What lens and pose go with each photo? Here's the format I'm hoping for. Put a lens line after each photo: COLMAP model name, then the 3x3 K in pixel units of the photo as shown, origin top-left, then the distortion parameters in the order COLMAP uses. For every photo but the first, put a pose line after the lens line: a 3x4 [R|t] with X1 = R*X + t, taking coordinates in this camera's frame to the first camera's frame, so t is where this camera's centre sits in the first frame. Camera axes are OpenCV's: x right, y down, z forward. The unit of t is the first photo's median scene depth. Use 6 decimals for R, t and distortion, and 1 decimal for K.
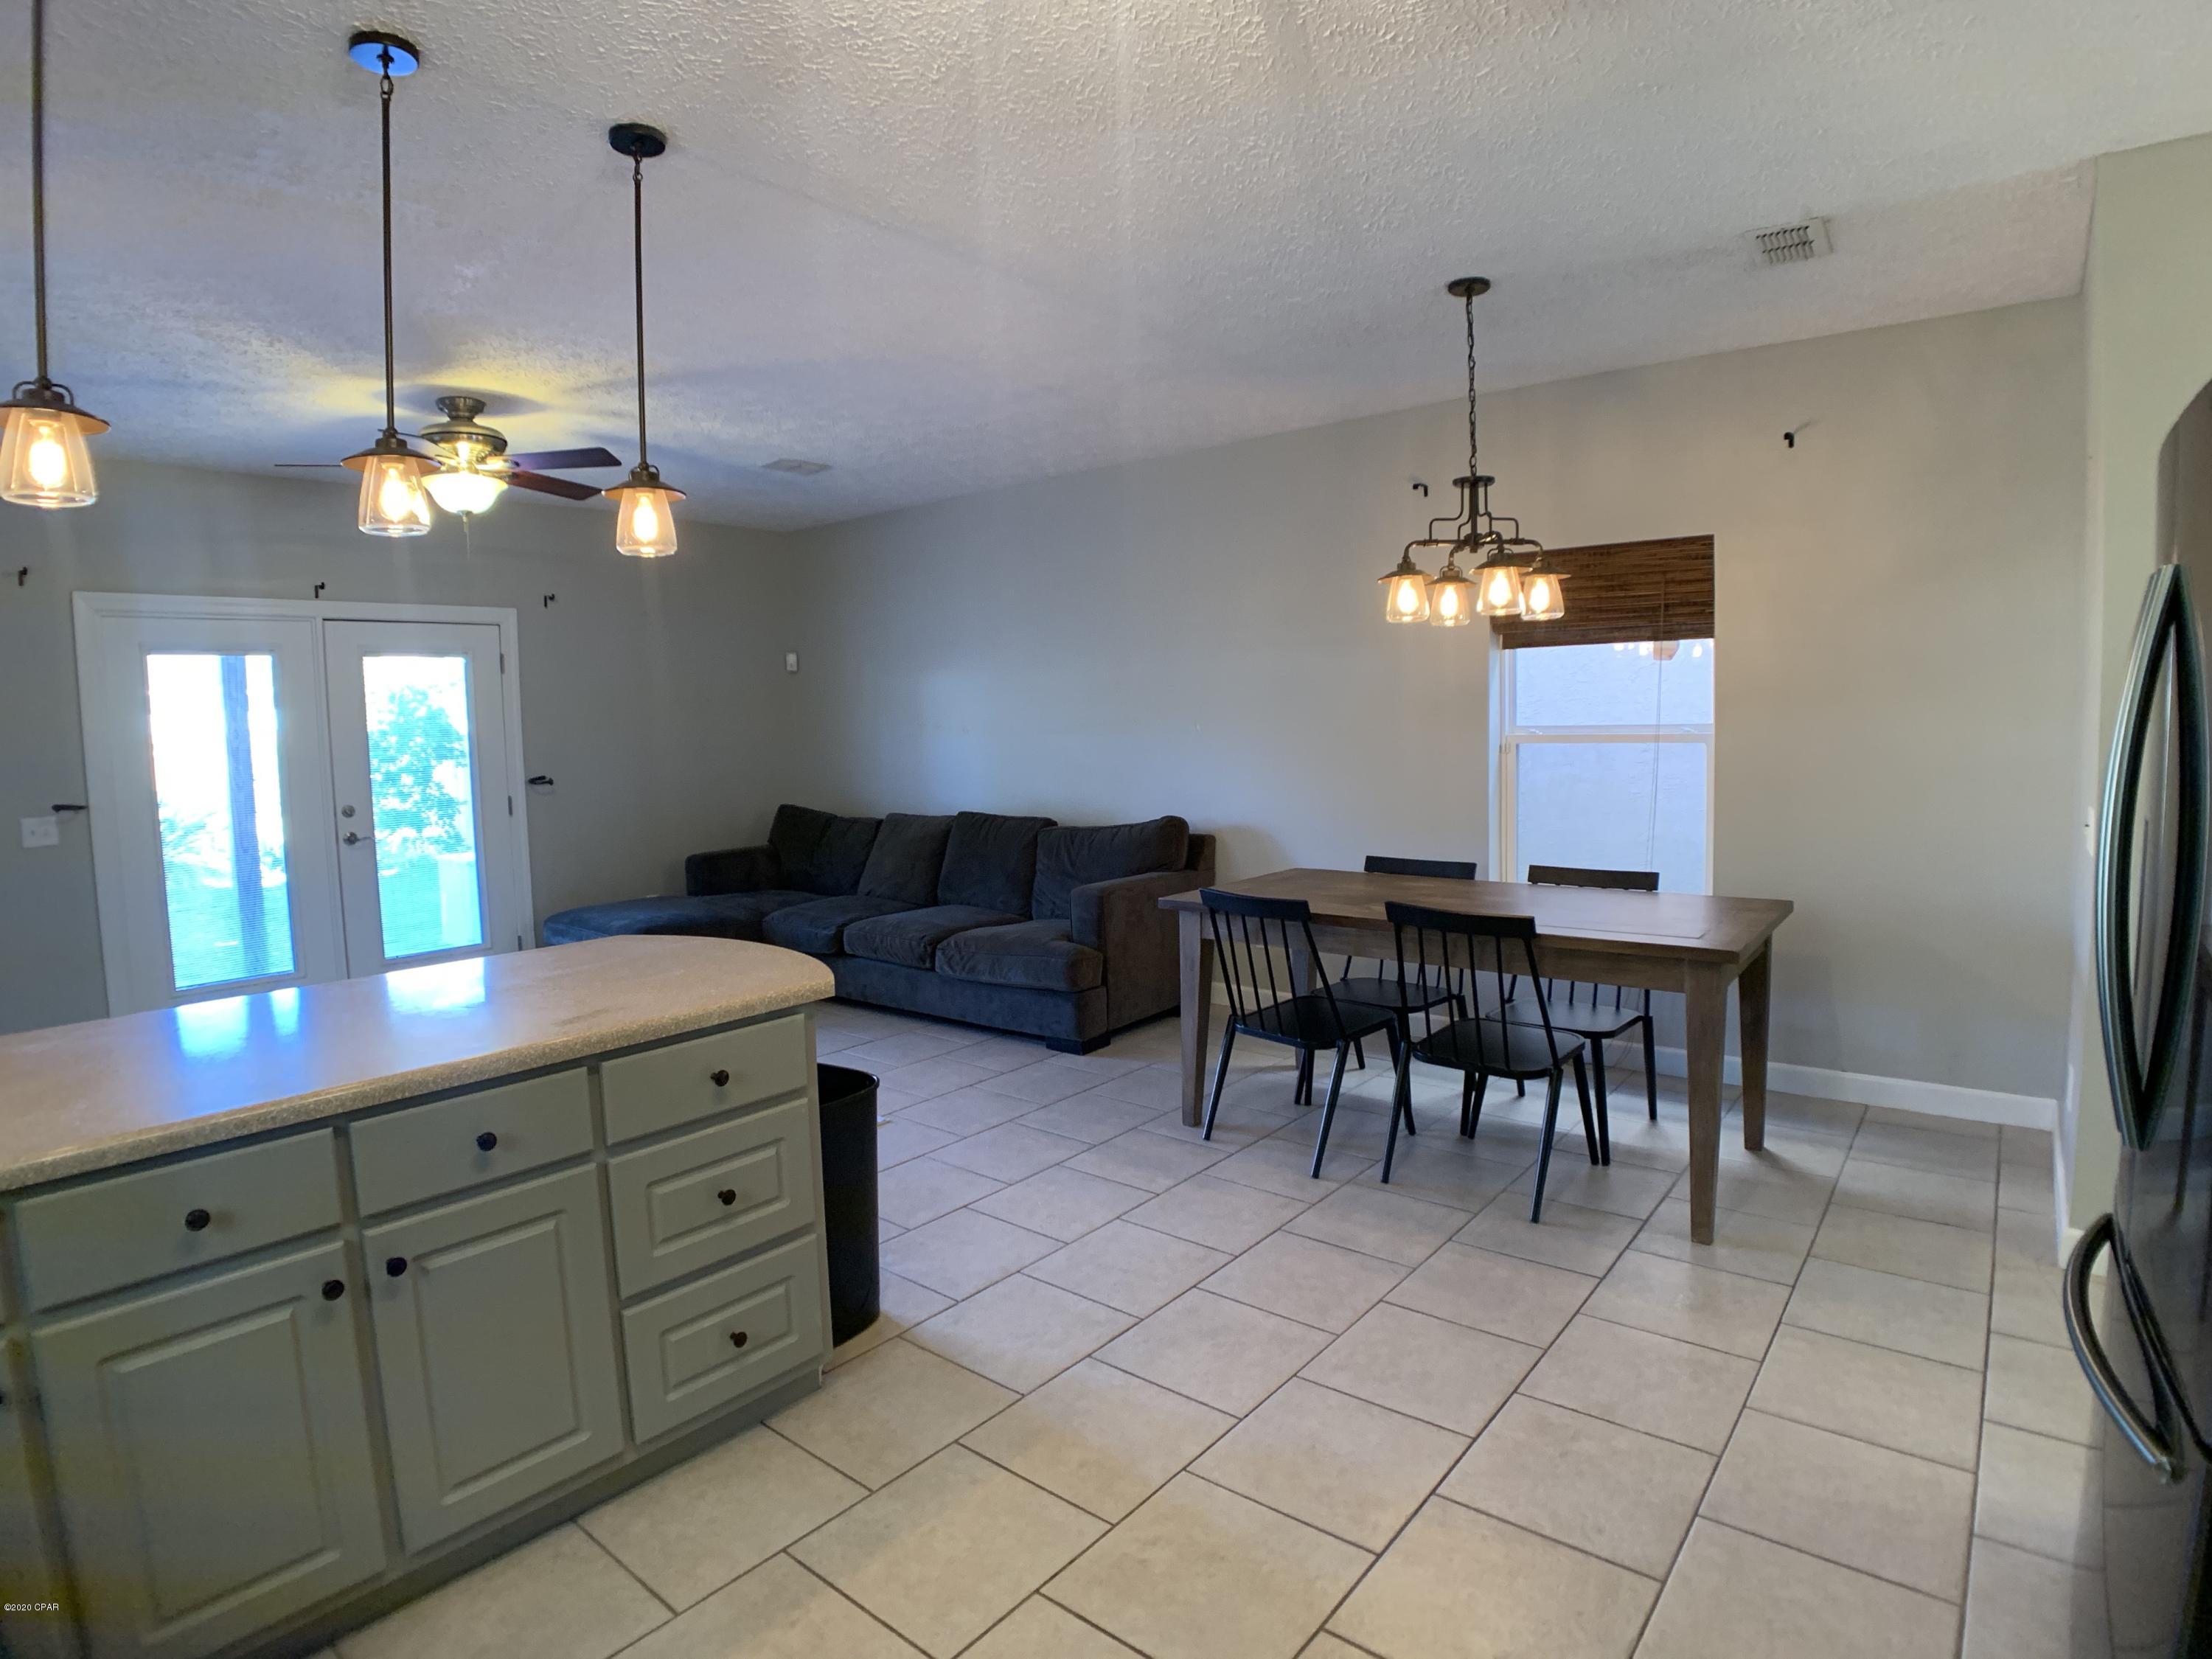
lens RADIAL K [[1167.1, 0, 1090.9], [0, 1167.1, 814.4], [0, 0, 1]] dist [-0.095968, 0.016111]
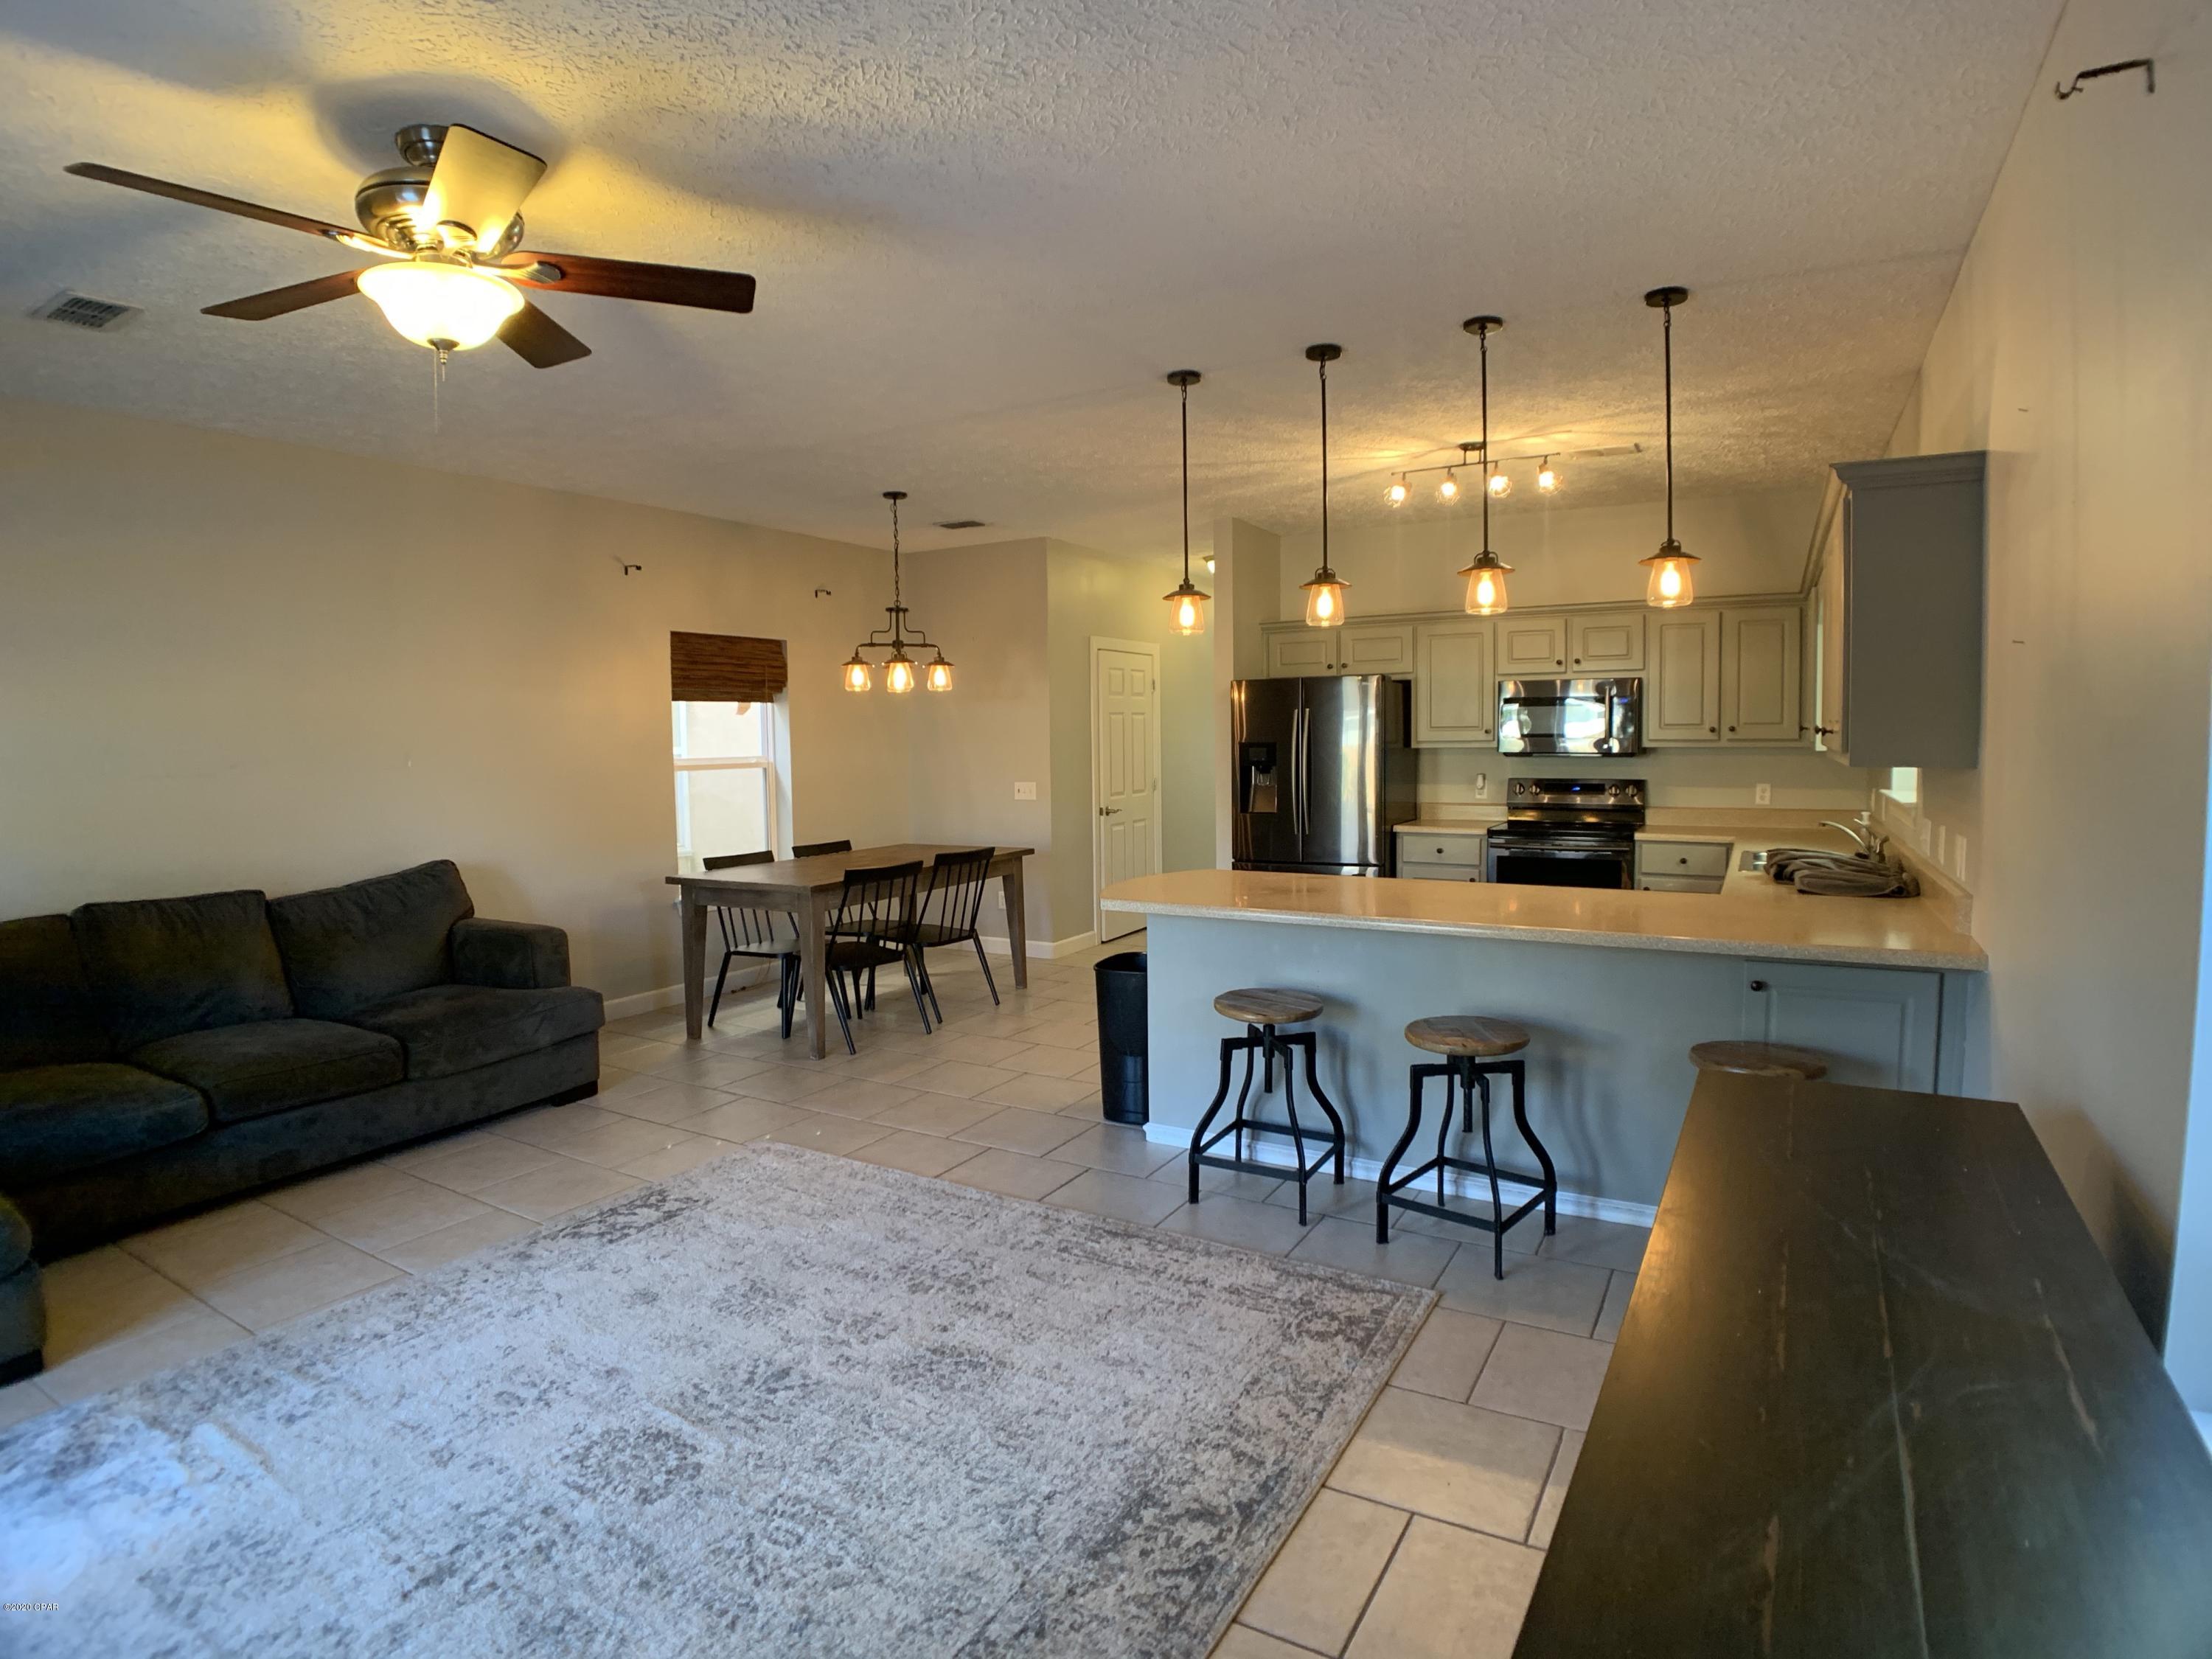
lens RADIAL K [[1167.1, 0, 1098.6], [0, 1167.1, 808.3], [0, 0, 1]] dist [-0.095968, 0.016111]
pose [[-0.161286, -0.035667, 0.986263, -1.424529], [0.098236, 0.993803, 0.052005, -0.055297], [-0.982006, 0.105274, -0.156783, 1.001475]]
